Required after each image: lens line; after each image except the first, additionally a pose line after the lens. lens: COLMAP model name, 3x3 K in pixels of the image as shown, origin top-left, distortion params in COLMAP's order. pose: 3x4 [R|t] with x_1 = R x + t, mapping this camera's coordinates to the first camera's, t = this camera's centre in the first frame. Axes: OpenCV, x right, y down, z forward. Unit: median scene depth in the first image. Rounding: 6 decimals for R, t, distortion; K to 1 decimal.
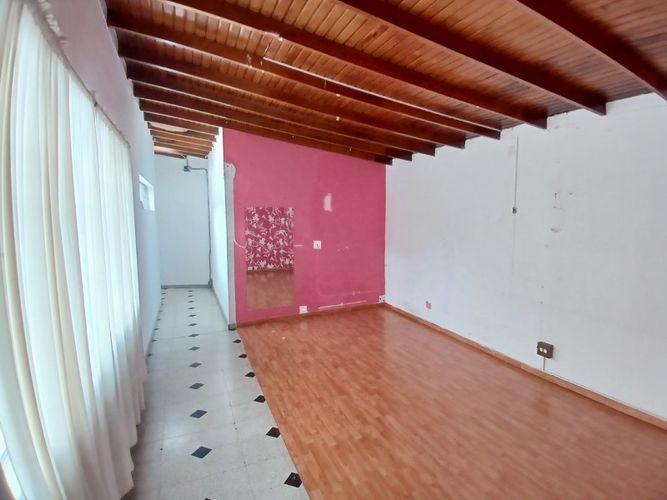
lens RADIAL K [[331.3, 0, 352.0], [0, 331.3, 247.3], [0, 0, 1]] dist [-0.059576, -0.000994]
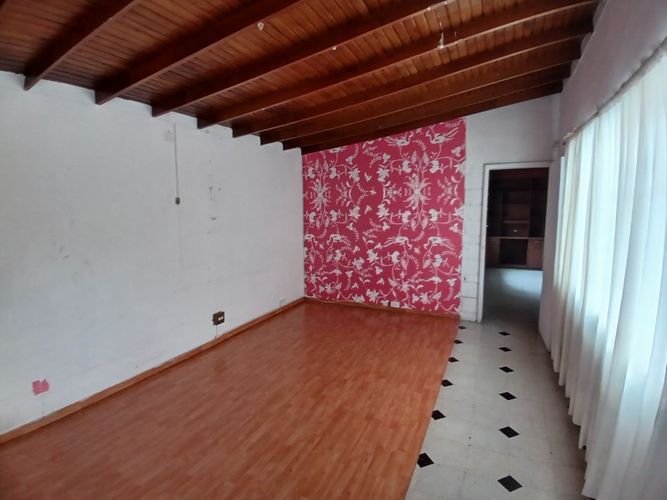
lens RADIAL K [[331.3, 0, 352.0], [0, 331.3, 247.3], [0, 0, 1]] dist [-0.059576, -0.000994]
pose [[-0.652973, -0.091295, 0.751859, -0.660010], [0.078328, 0.979245, 0.186932, -0.134534], [-0.753320, 0.180953, -0.632270, 1.470675]]
